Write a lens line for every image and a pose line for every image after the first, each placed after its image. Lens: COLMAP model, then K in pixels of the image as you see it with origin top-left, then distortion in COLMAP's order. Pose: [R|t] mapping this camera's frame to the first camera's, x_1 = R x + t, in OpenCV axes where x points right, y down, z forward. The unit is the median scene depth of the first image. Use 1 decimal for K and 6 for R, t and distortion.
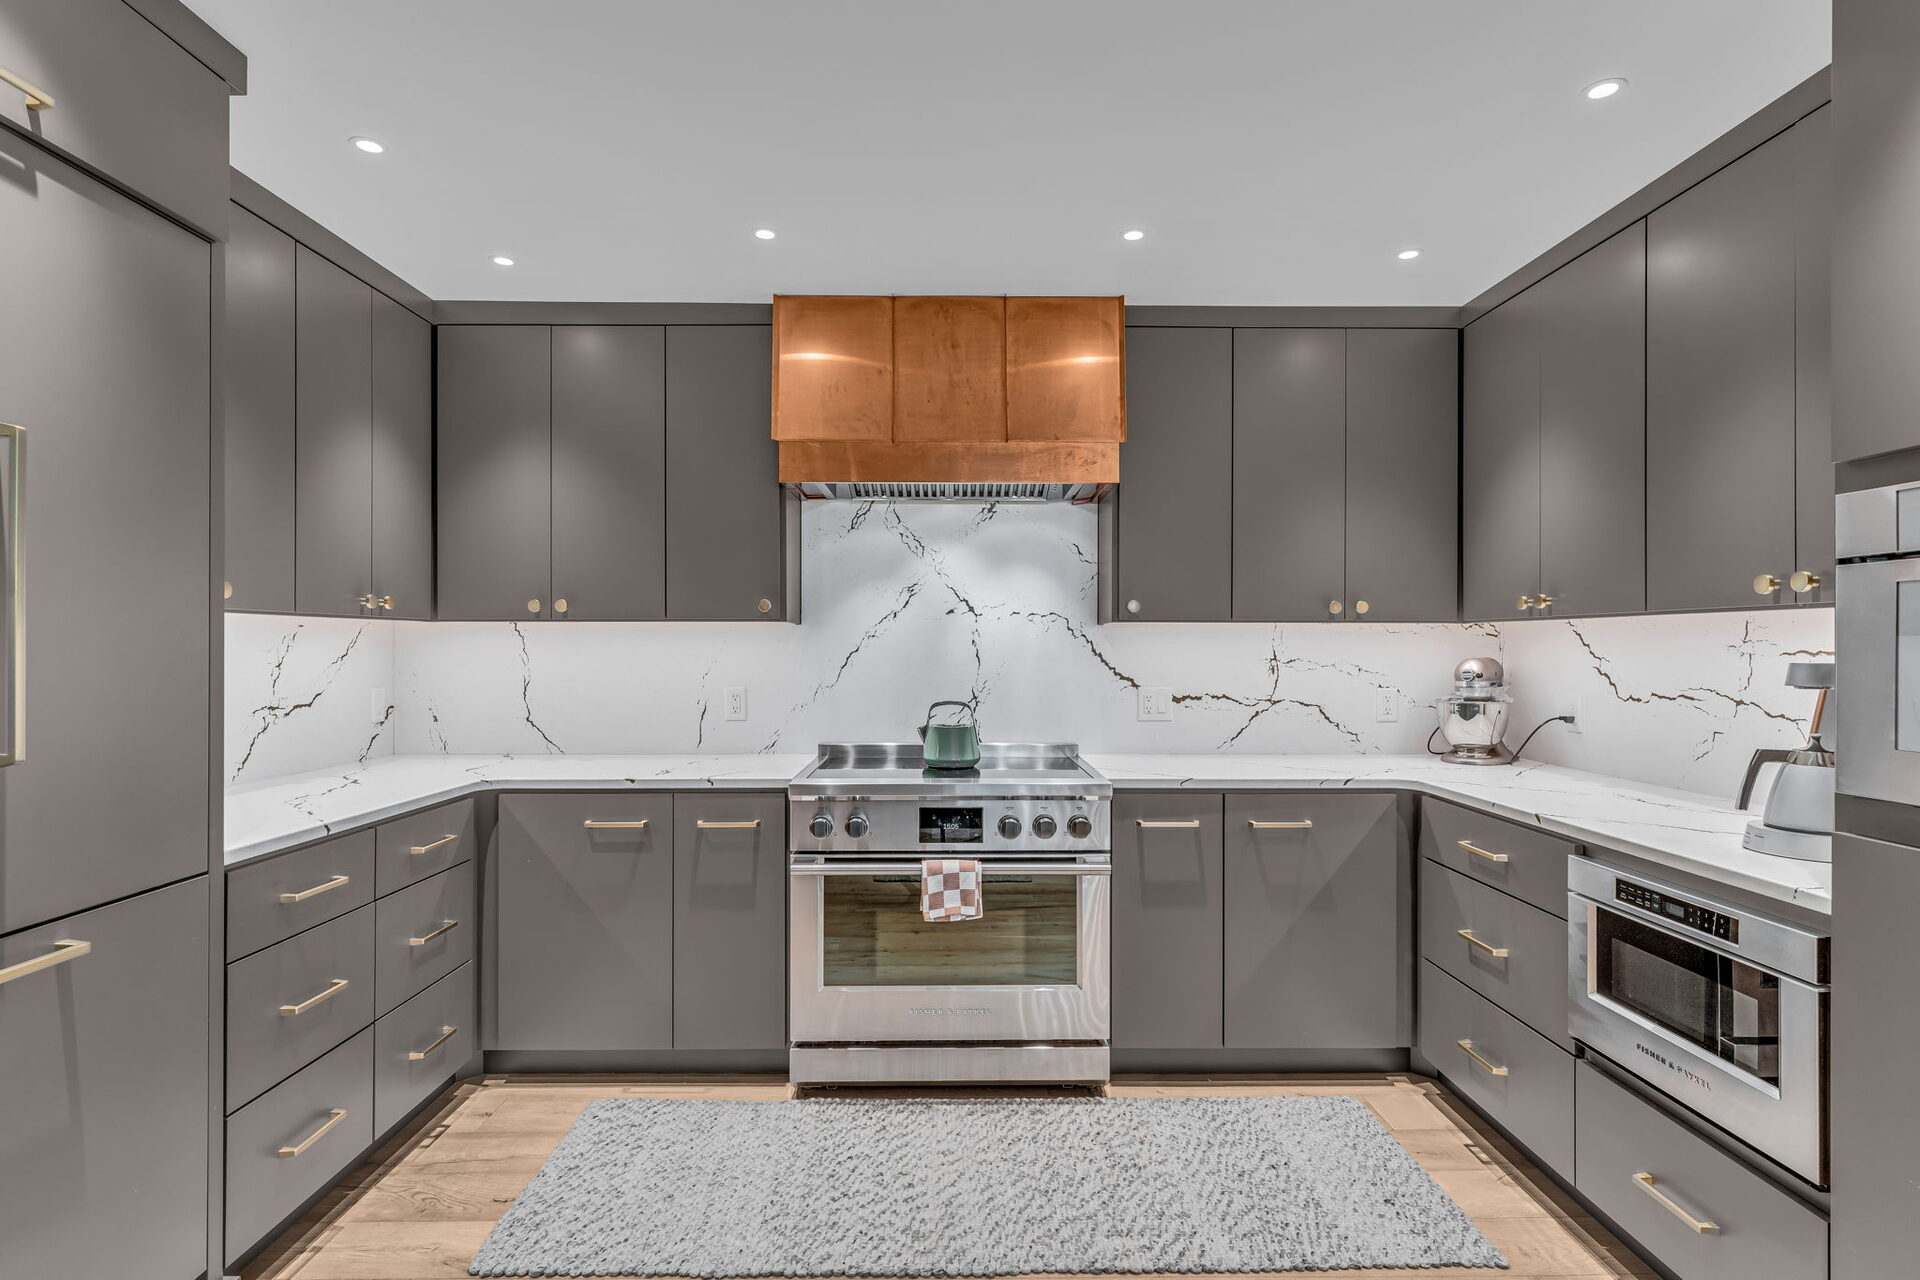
lens RADIAL K [[960.3, 0, 962.6], [0, 960.3, 637.2], [0, 0, 1]] dist [0.002779, 0.000474]
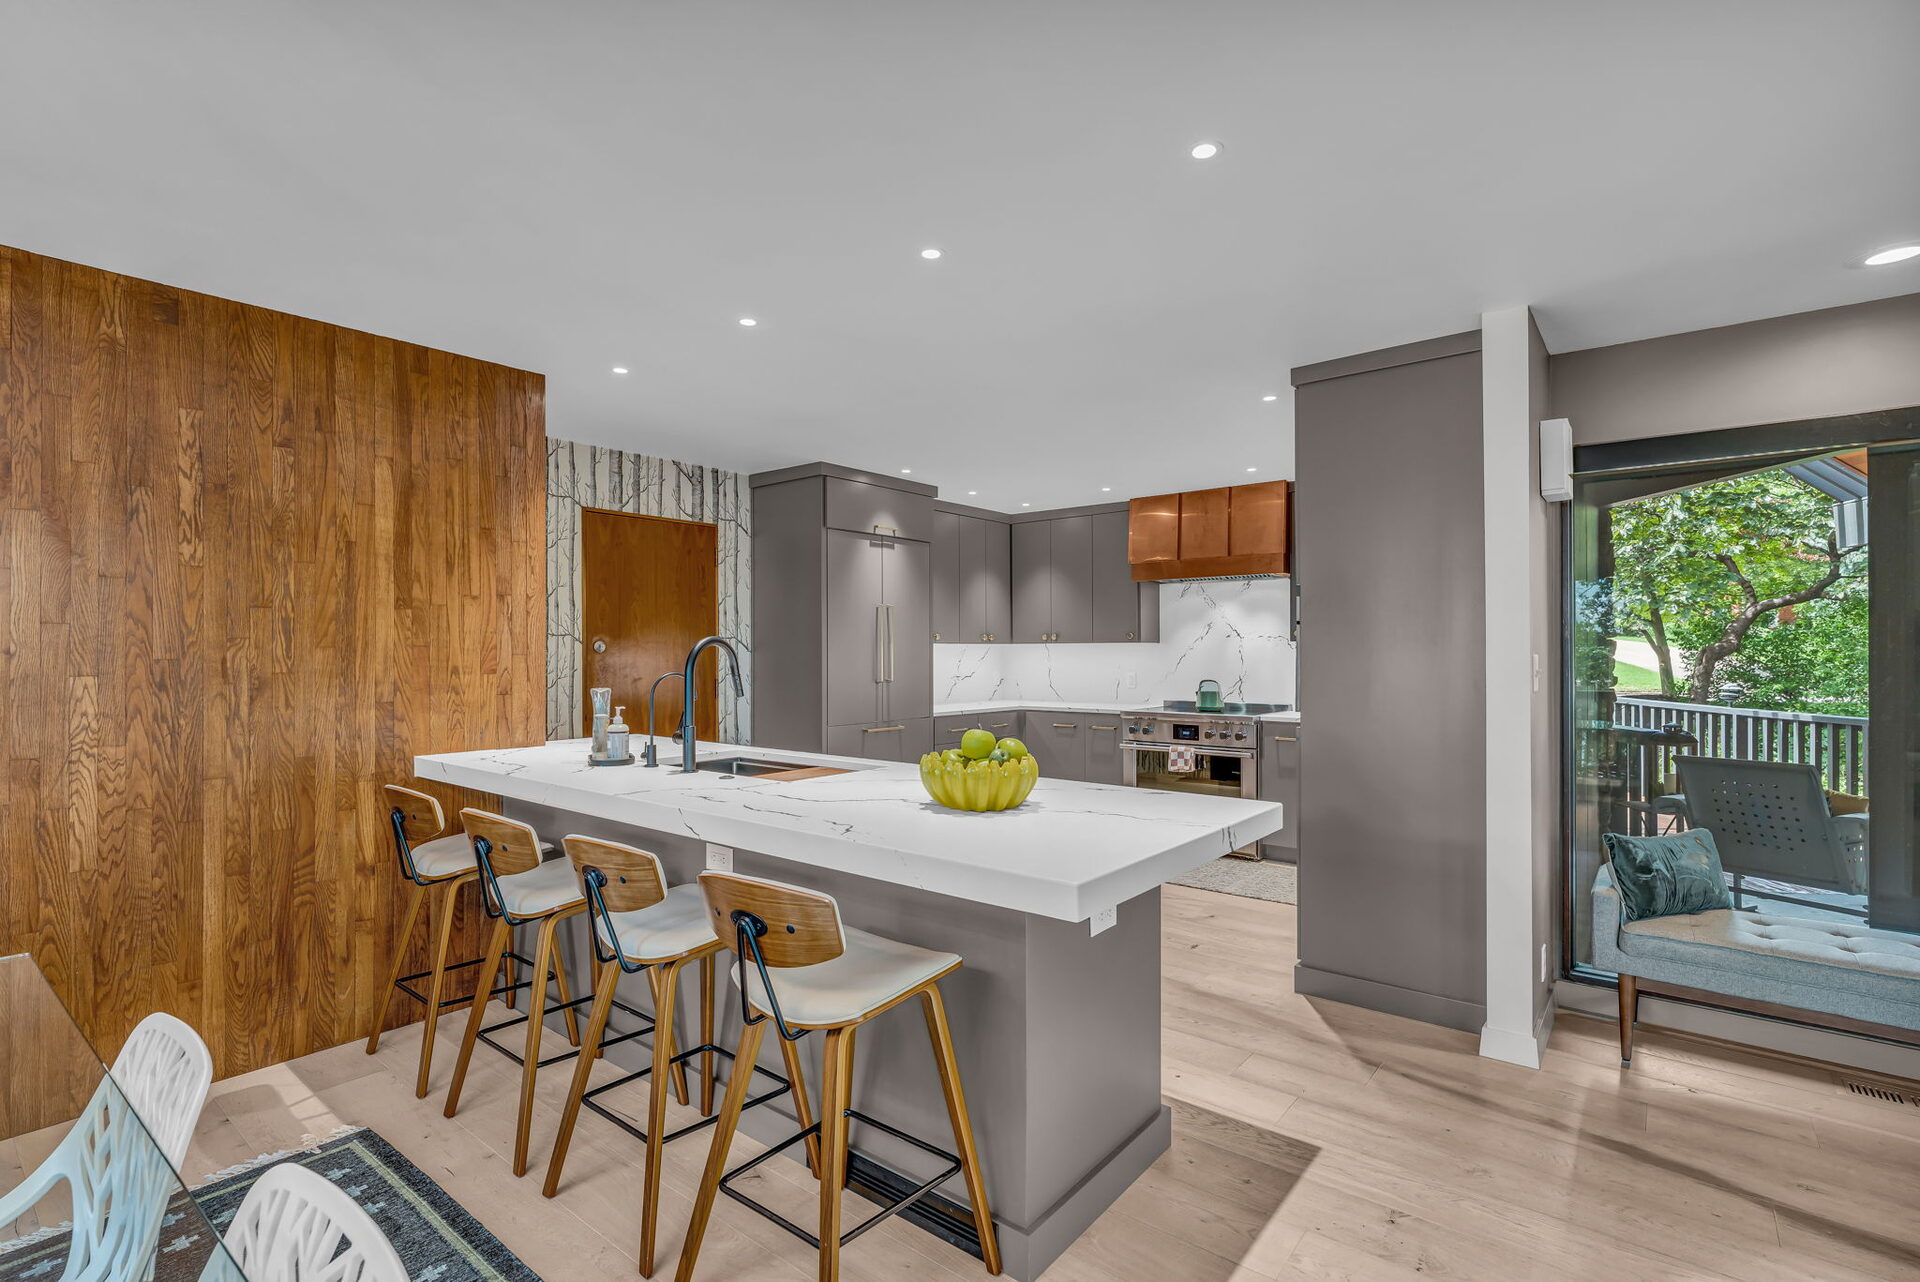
lens RADIAL K [[884.7, 0, 964.8], [0, 884.7, 646.8], [0, 0, 1]] dist [-0.009770, -0.000437]
pose [[0.772540, -0.007051, -0.634927, 0.880767], [0.006111, 0.999975, -0.003670, -0.002223], [0.634937, -0.001045, 0.772564, -0.913351]]
